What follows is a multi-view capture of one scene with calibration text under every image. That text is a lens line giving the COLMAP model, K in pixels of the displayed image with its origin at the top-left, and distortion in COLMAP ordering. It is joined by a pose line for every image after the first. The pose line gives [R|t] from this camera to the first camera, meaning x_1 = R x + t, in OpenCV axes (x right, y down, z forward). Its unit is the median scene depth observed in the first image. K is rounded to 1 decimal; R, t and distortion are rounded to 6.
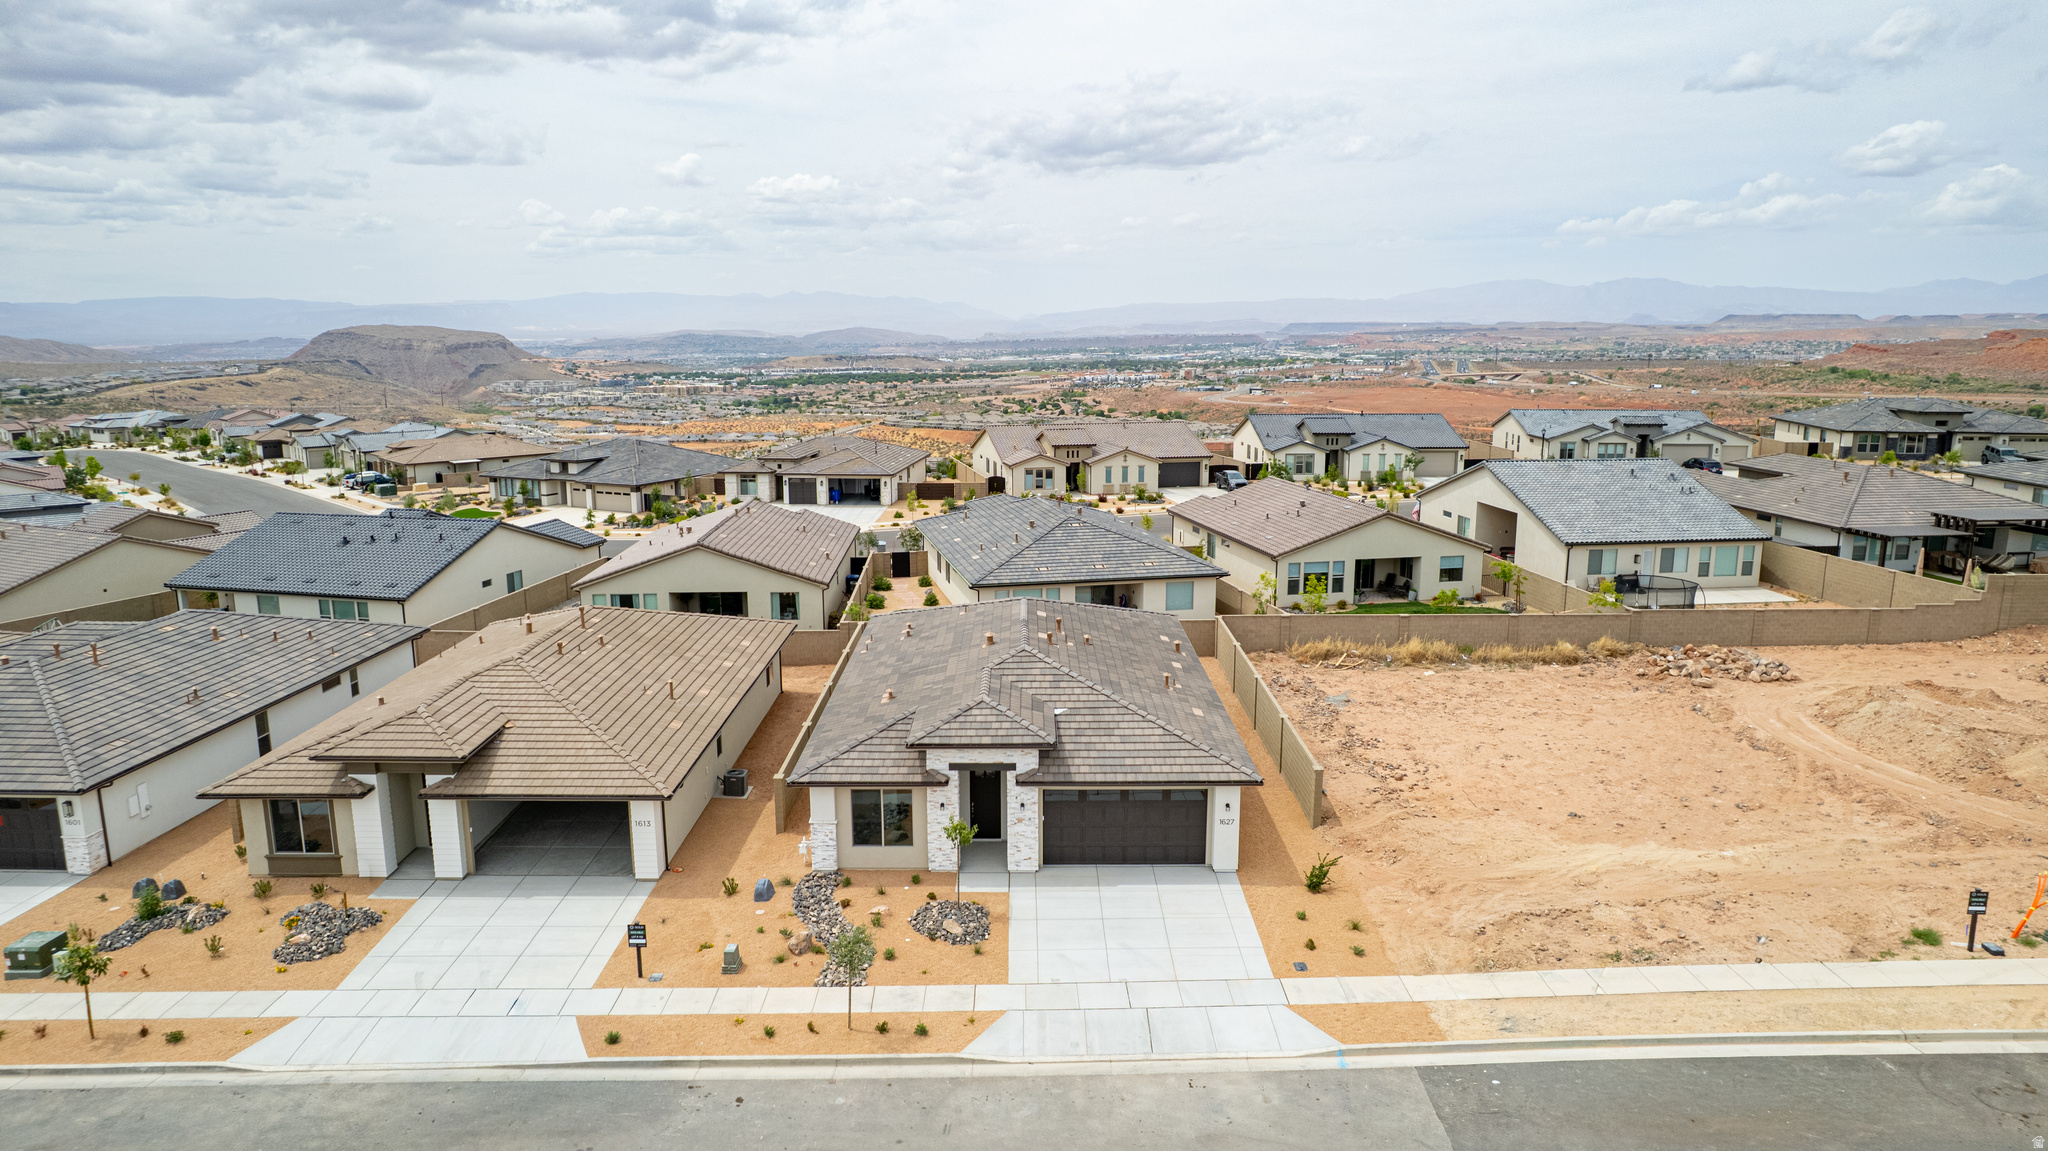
lens RADIAL K [[1310.2, 0, 1019.4], [0, 1310.2, 580.5], [0, 0, 1]] dist [-0.077743, 0.070662]
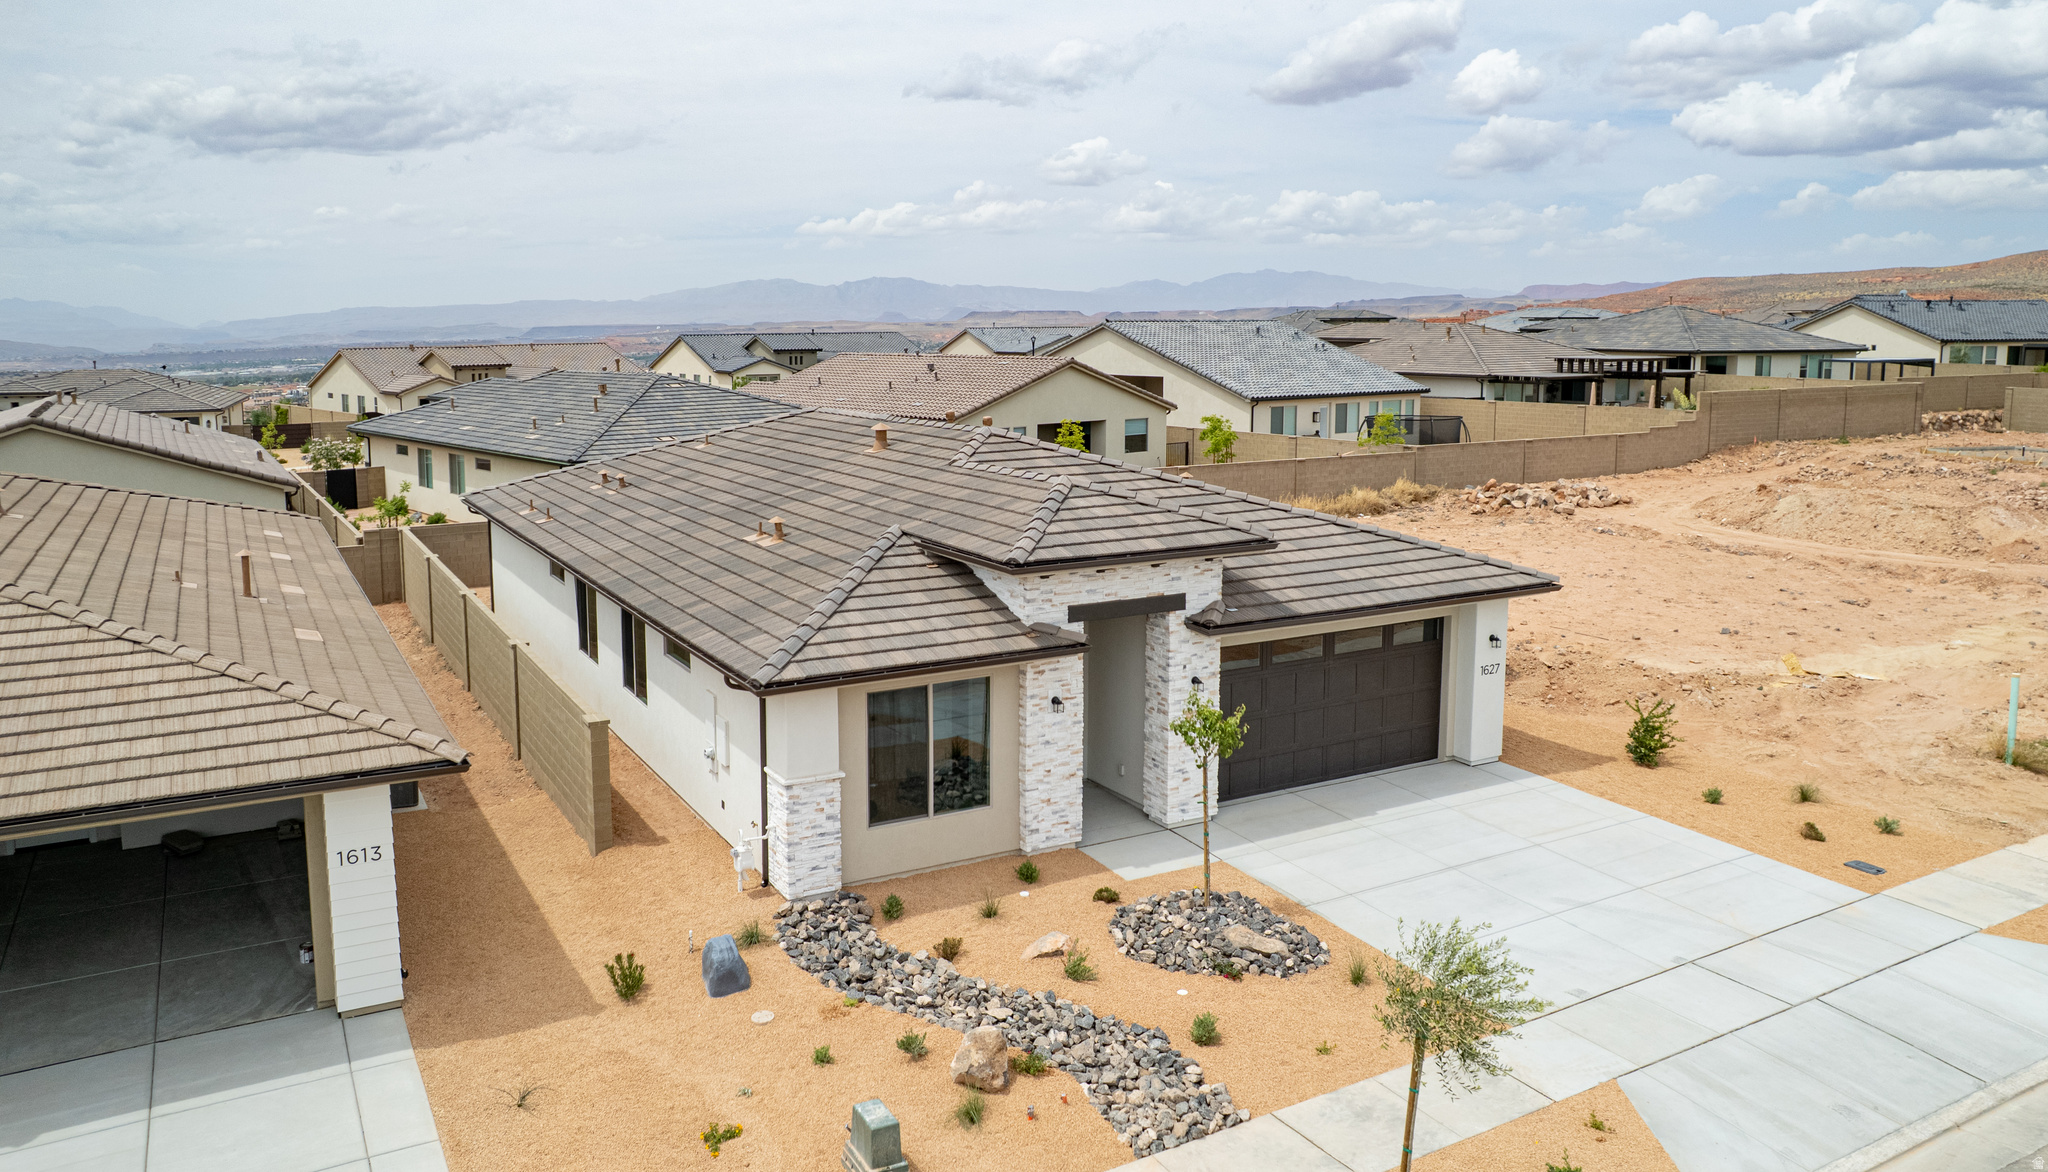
lens RADIAL K [[1446.4, 0, 939.3], [0, 1446.4, 508.8], [0, 0, 1]] dist [-0.054137, 0.025386]
pose [[0.889047, -0.063287, 0.453420, -0.318048], [0.094898, 0.994364, -0.047282, 0.122195], [-0.447872, 0.085065, 0.890042, 0.548903]]
